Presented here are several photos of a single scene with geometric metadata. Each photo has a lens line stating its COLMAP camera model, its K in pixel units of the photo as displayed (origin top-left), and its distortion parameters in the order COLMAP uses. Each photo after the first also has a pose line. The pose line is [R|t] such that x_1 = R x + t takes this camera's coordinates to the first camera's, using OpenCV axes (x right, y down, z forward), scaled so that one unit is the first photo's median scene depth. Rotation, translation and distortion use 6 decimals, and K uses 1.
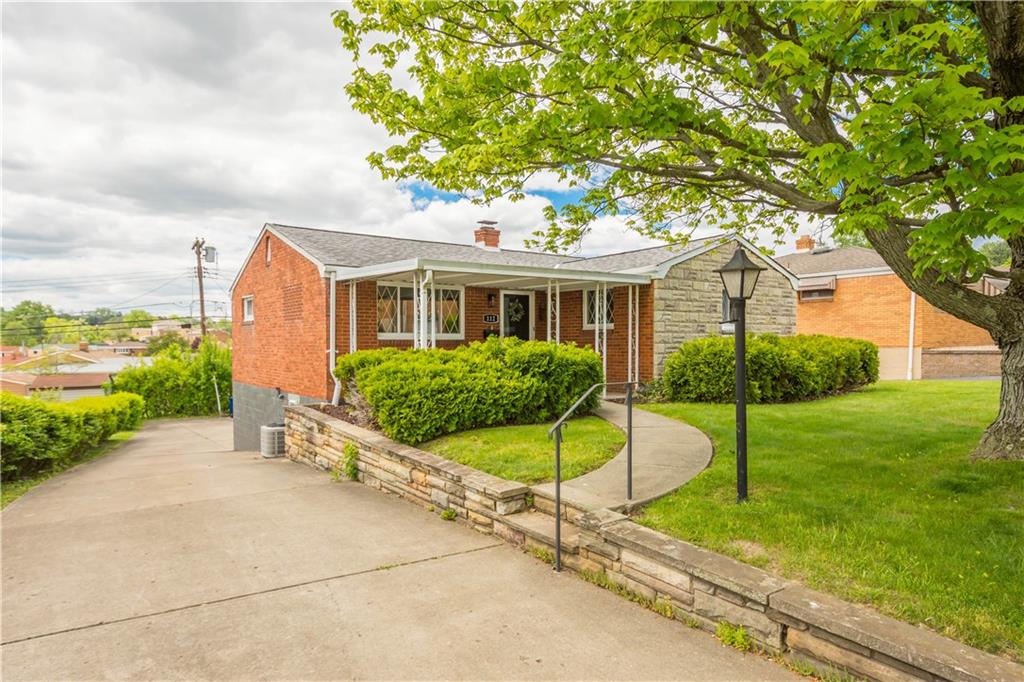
lens RADIAL K [[618.6, 0, 513.5], [0, 618.6, 340.8], [0, 0, 1]] dist [0.005413, 0.000717]
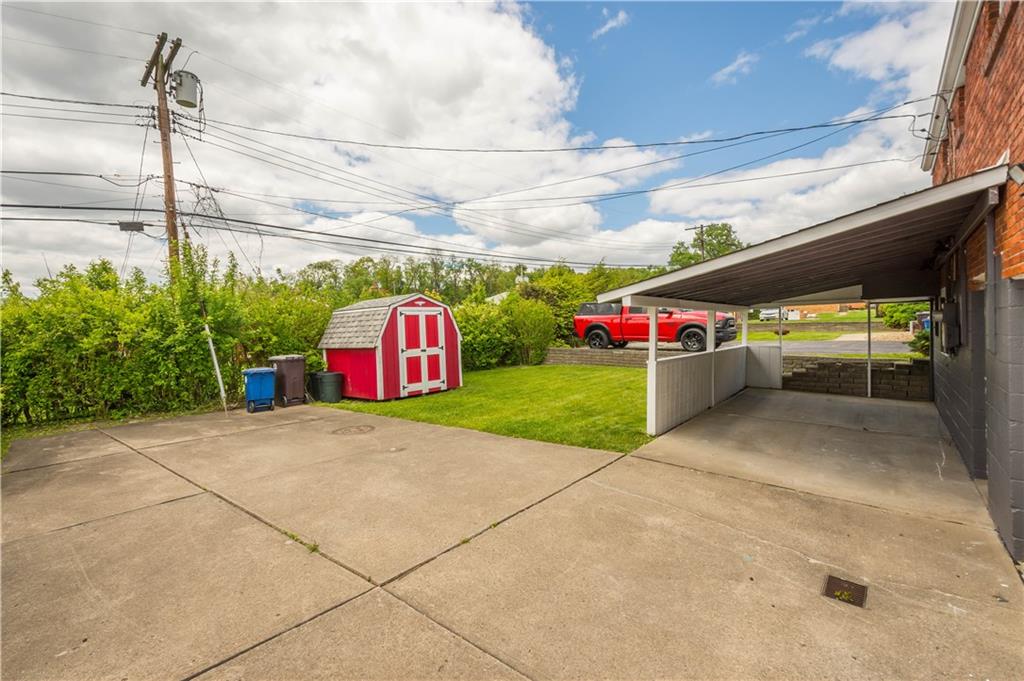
lens RADIAL K [[452.3, 0, 527.0], [0, 452.3, 324.6], [0, 0, 1]] dist [0.009961, -0.000226]
pose [[0.962675, -0.013431, 0.270327, -0.341224], [0.018765, 0.999677, -0.017156, 0.067037], [-0.270010, 0.021589, 0.962616, 0.598021]]
